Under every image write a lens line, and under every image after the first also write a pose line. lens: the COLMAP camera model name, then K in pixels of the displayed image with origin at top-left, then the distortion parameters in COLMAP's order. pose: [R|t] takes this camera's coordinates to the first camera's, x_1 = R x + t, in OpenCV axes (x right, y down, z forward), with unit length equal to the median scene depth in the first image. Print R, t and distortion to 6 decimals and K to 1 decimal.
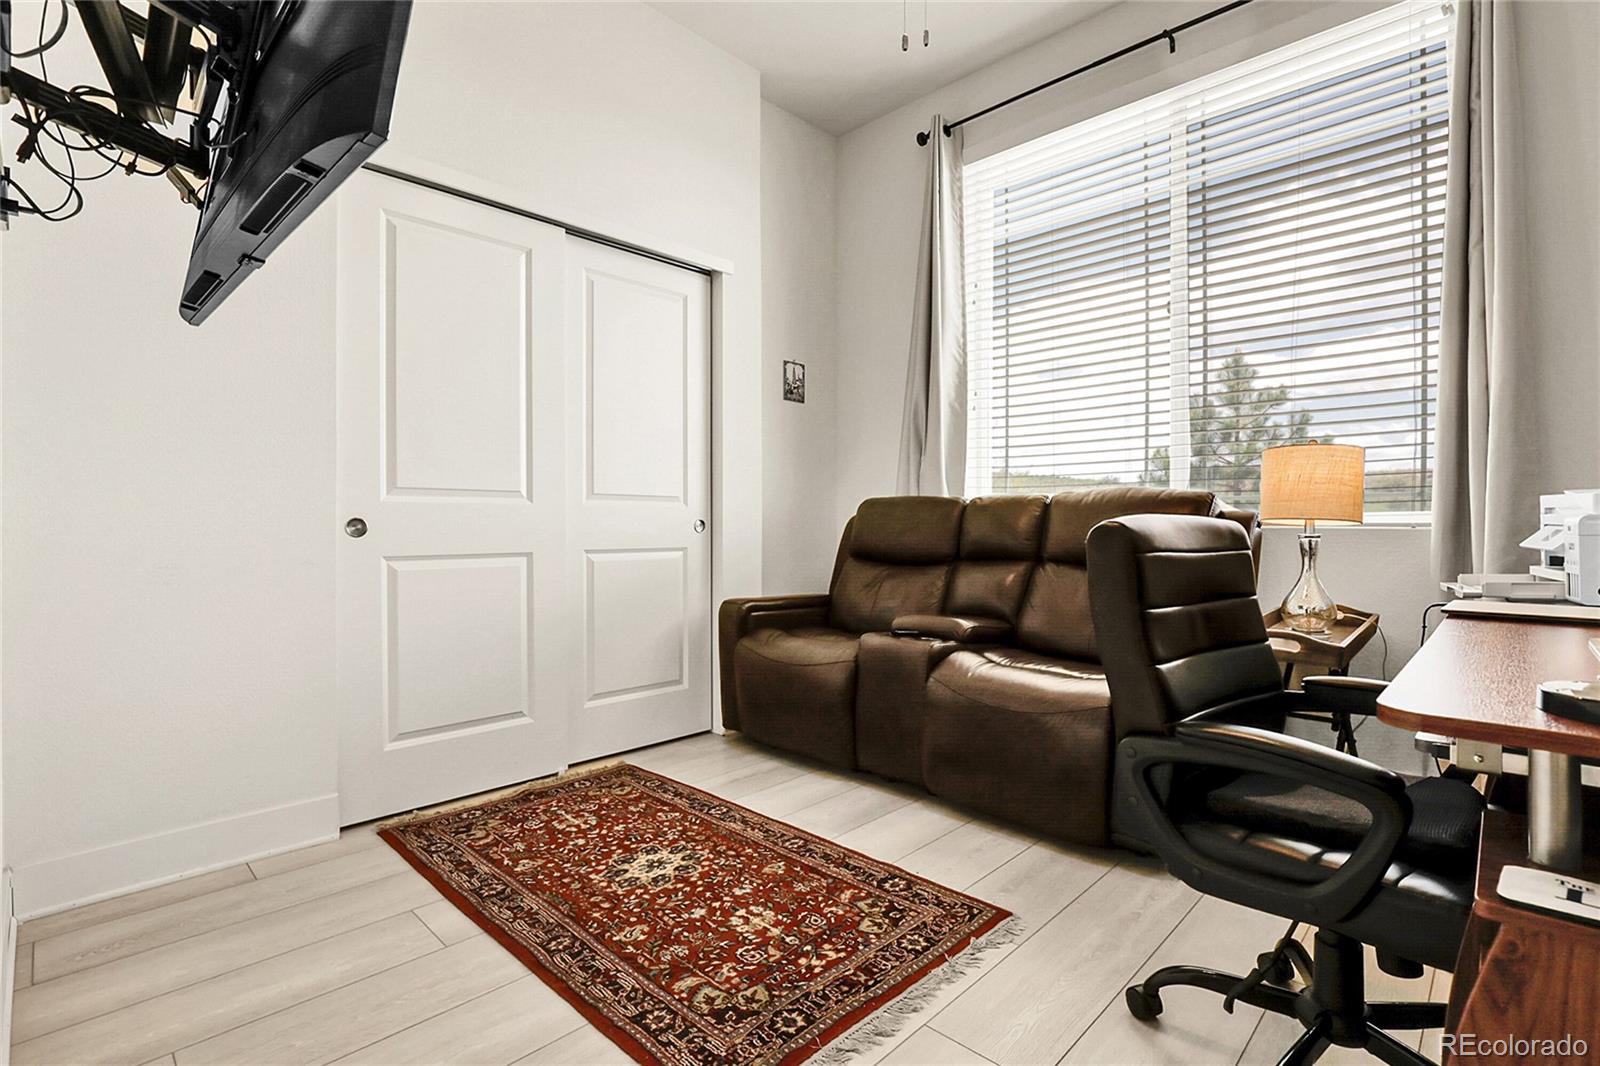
lens RADIAL K [[743.7, 0, 793.5], [0, 743.7, 537.3], [0, 0, 1]] dist [-0.013162, -0.003538]
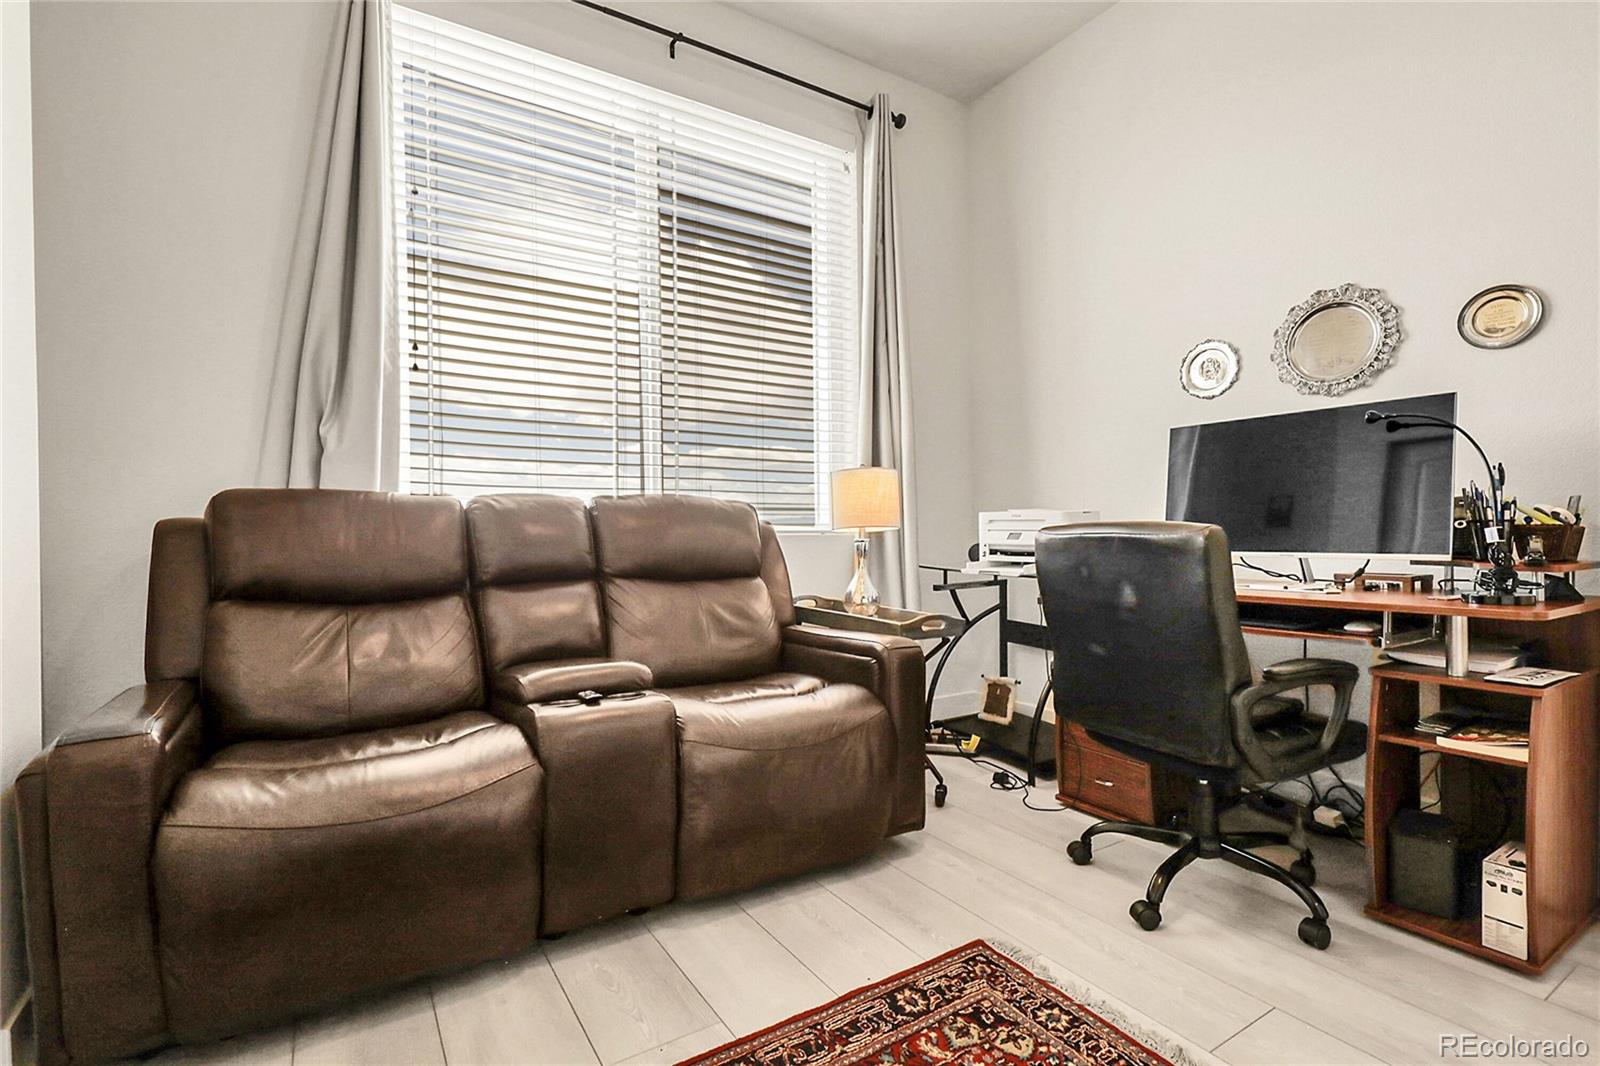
lens RADIAL K [[728.4, 0, 797.6], [0, 728.4, 533.9], [0, 0, 1]] dist [0.001076, 0.000115]
pose [[0.228361, -0.020954, 0.973351, -0.608609], [0.017382, 0.999697, 0.017443, -0.040970], [-0.973421, 0.012936, 0.228656, 0.896766]]
